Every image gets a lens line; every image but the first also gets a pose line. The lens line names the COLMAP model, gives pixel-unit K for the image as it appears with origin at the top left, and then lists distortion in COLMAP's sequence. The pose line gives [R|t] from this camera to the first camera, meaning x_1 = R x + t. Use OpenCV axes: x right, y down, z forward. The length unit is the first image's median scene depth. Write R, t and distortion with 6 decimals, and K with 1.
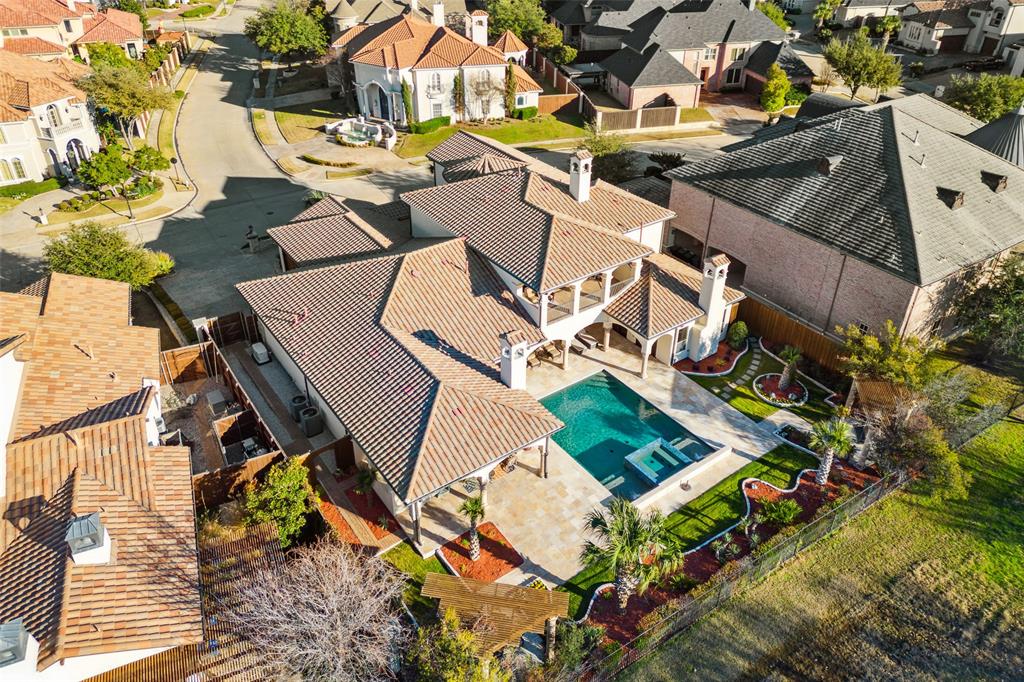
lens RADIAL K [[715.5, 0, 513.4], [0, 715.5, 312.0], [0, 0, 1]] dist [0.060738, -0.056909]
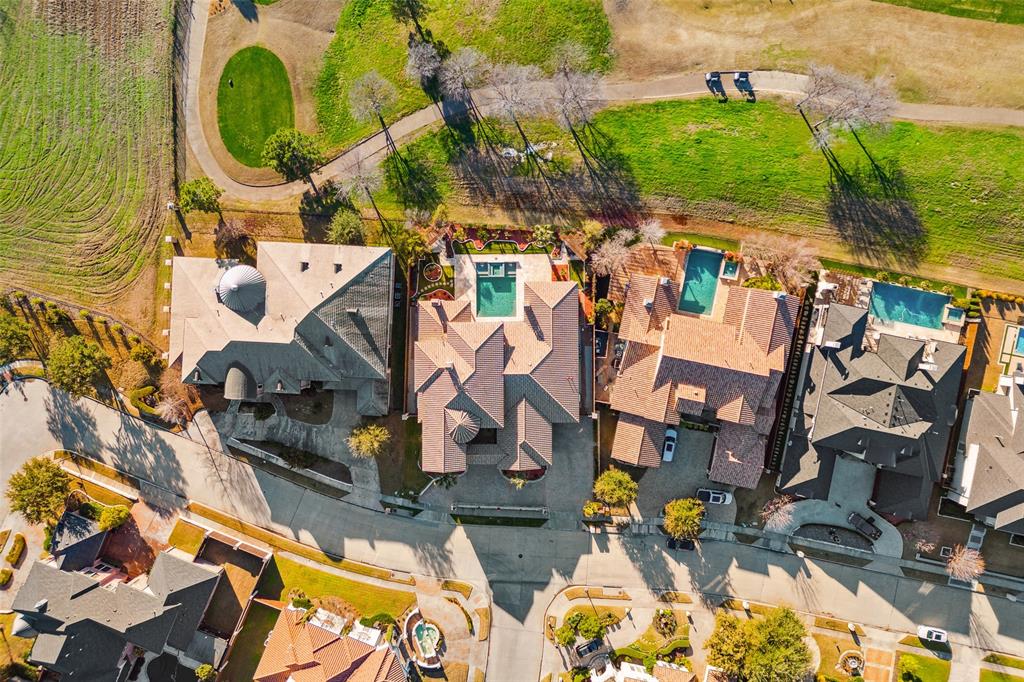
lens RADIAL K [[715.5, 0, 513.4], [0, 715.5, 312.0], [0, 0, 1]] dist [0.060738, -0.056909]
pose [[-0.814527, -0.580107, -0.004554, 0.039183], [0.294736, -0.420575, 0.858049, -2.292971], [-0.499676, 0.697562, 0.513548, -0.481624]]
